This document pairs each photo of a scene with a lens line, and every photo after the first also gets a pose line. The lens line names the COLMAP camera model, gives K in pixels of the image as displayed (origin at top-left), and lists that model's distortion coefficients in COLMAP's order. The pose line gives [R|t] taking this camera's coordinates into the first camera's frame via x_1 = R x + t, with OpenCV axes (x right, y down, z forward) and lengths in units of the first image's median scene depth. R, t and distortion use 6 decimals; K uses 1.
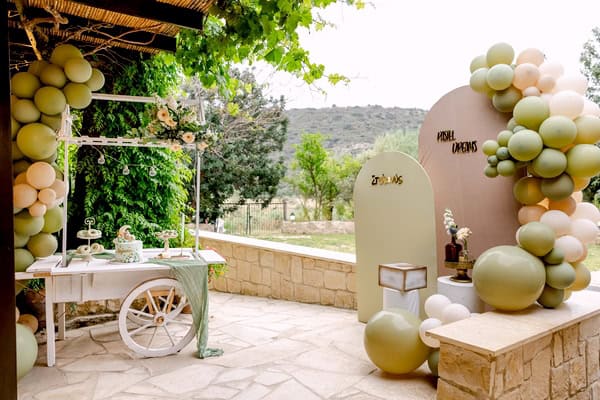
lens RADIAL K [[530.2, 0, 299.8], [0, 530.2, 183.5], [0, 0, 1]] dist [0.020528, 0.004438]
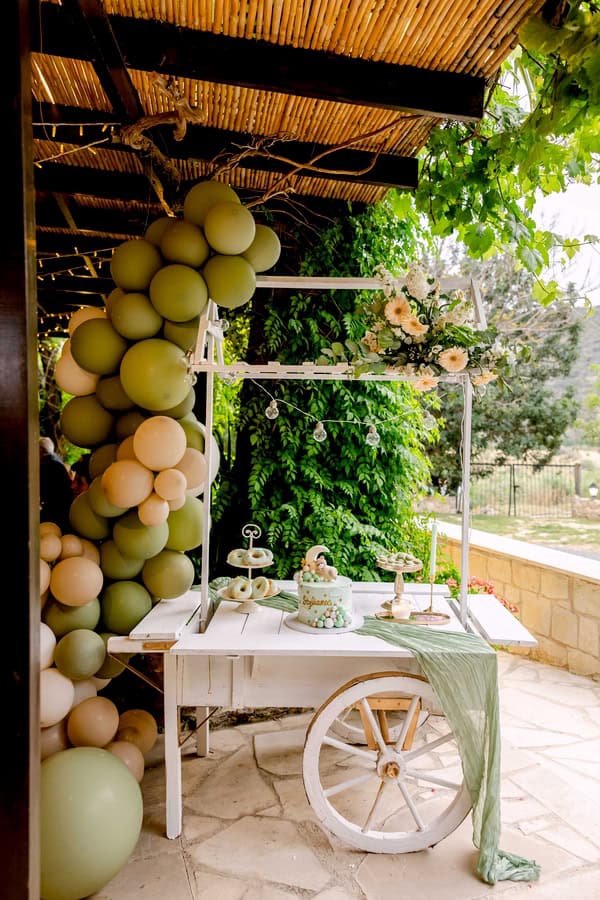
lens RADIAL K [[779.3, 0, 300.0], [0, 779.3, 450.0], [0, 0, 1]] dist [0.074478, 0.000734]
pose [[0.941046, 0.014108, -0.337985, -0.084861], [-0.003622, 0.999493, 0.031635, -0.024592], [0.338260, -0.028546, 0.940620, 0.266420]]
